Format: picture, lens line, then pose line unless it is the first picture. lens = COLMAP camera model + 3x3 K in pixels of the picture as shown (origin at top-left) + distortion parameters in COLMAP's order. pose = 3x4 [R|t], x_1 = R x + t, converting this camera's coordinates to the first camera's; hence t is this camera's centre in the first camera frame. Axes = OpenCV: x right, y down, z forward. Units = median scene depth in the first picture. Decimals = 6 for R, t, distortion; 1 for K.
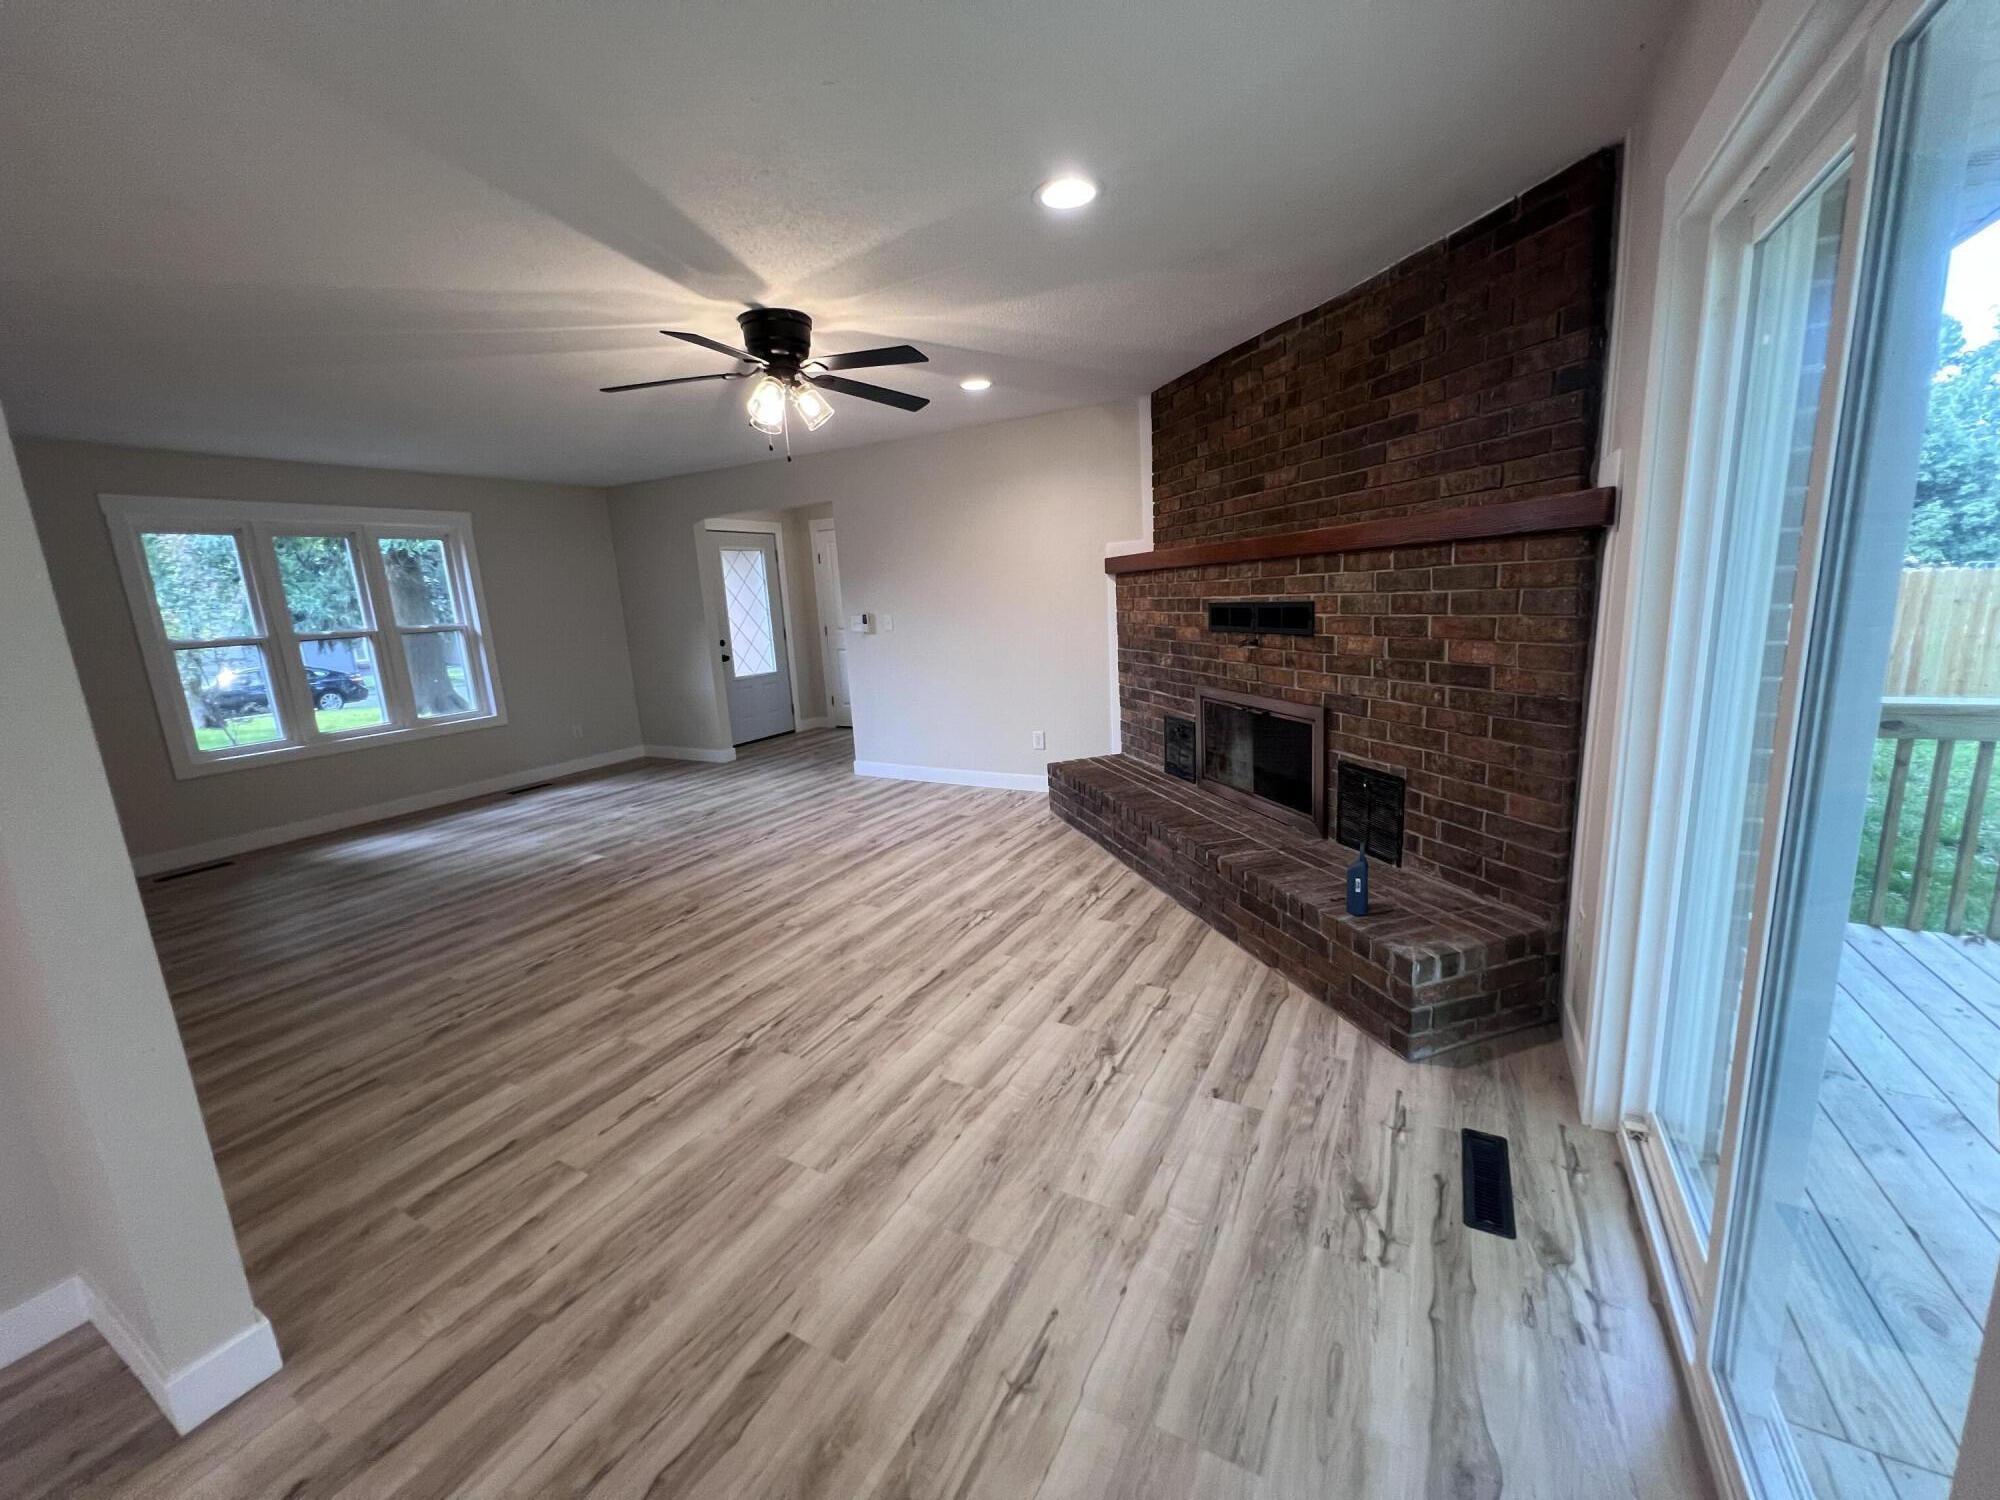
lens RADIAL K [[801.5, 0, 1008.2], [0, 801.5, 746.4], [0, 0, 1]] dist [-0.002086, 0.000643]
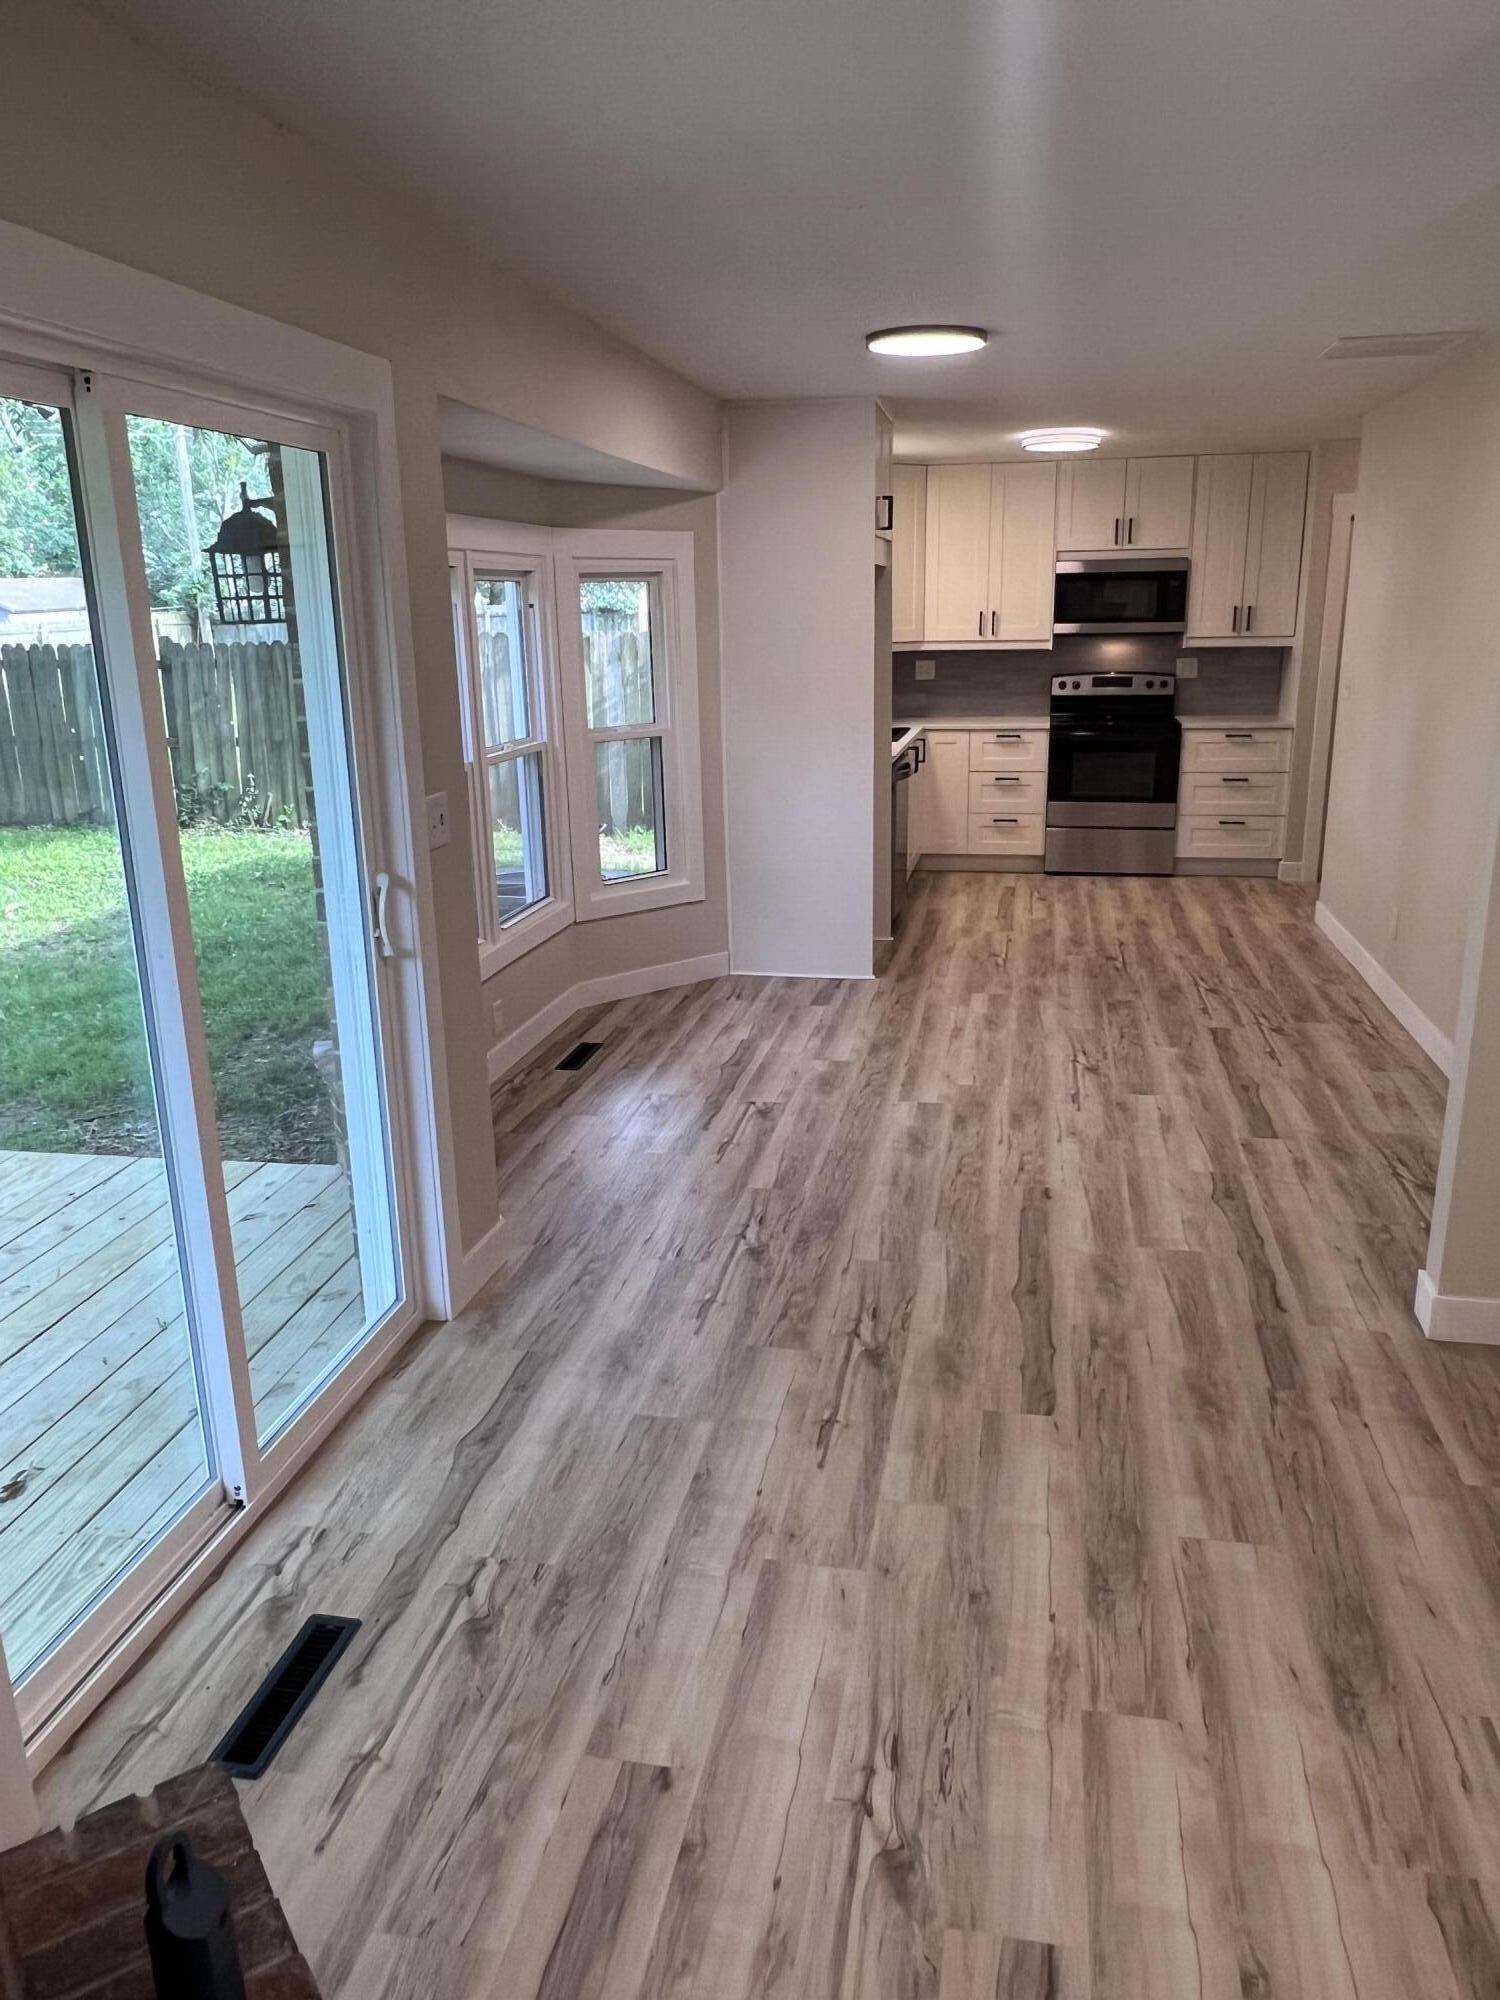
lens RADIAL K [[1421.4, 0, 744.6], [0, 1421.4, 997.3], [0, 0, 1]] dist [0.004383, -0.003263]
pose [[-0.953182, 0.149569, -0.262817, 0.389390], [0.013322, 0.889040, 0.457635, -0.473747], [0.302103, 0.432708, -0.849410, 1.635111]]
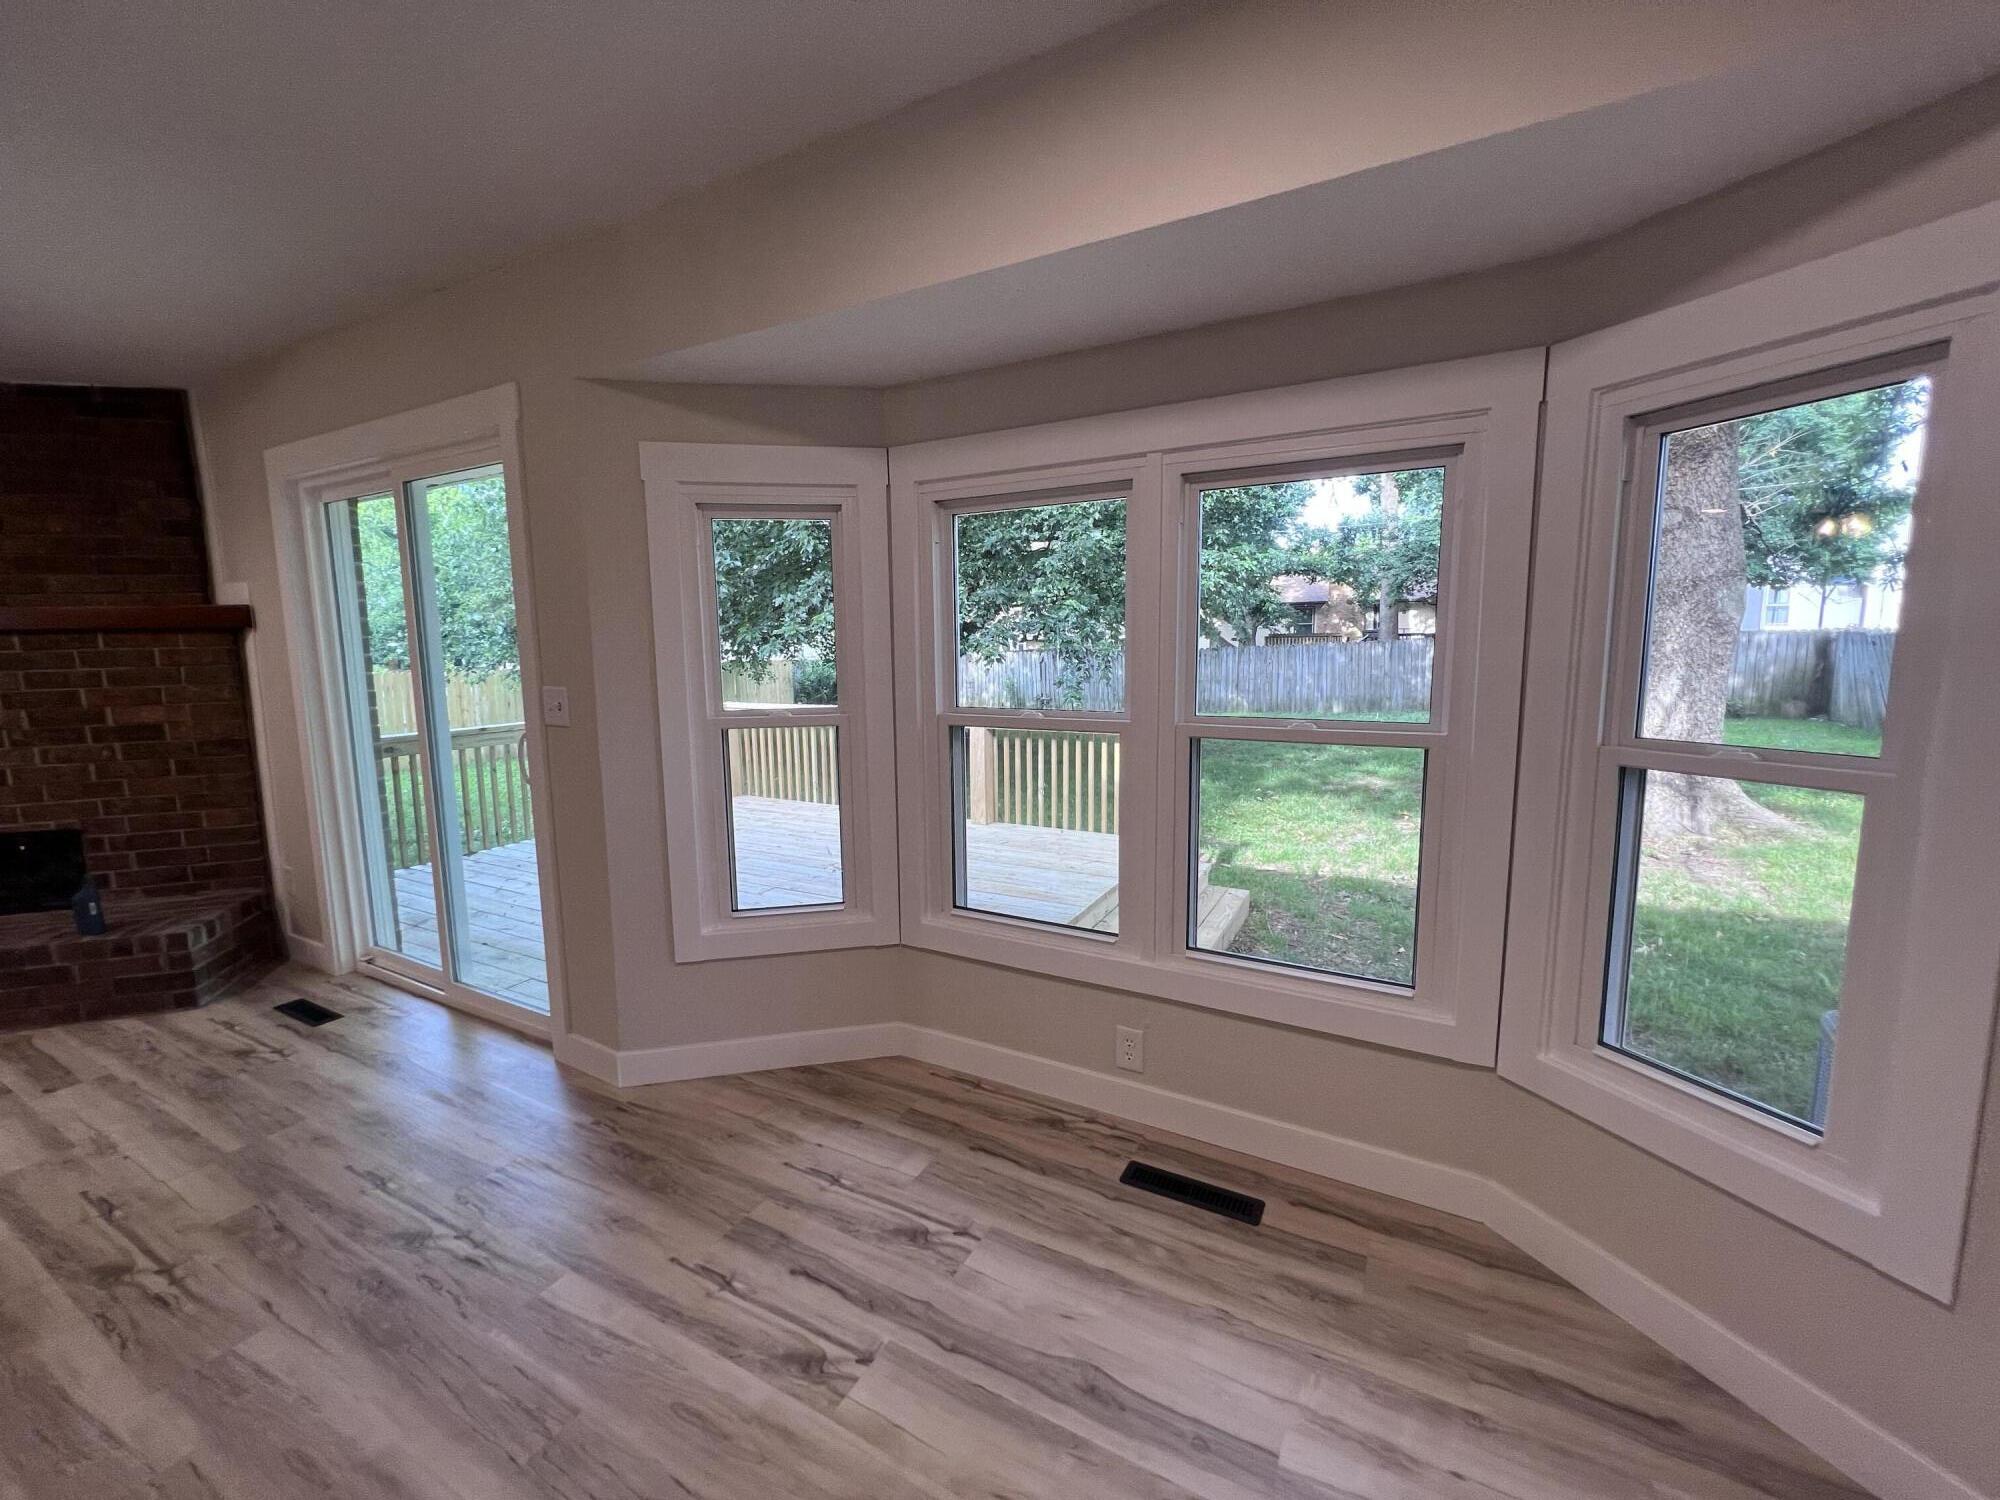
lens RADIAL K [[801.5, 0, 1003.6], [0, 801.5, 739.2], [0, 0, 1]] dist [-0.002086, 0.000643]
pose [[-0.002179, -0.066378, 0.997792, -0.872399], [0.207955, 0.975951, 0.065379, 0.154856], [-0.978136, 0.207639, 0.011677, -0.464673]]
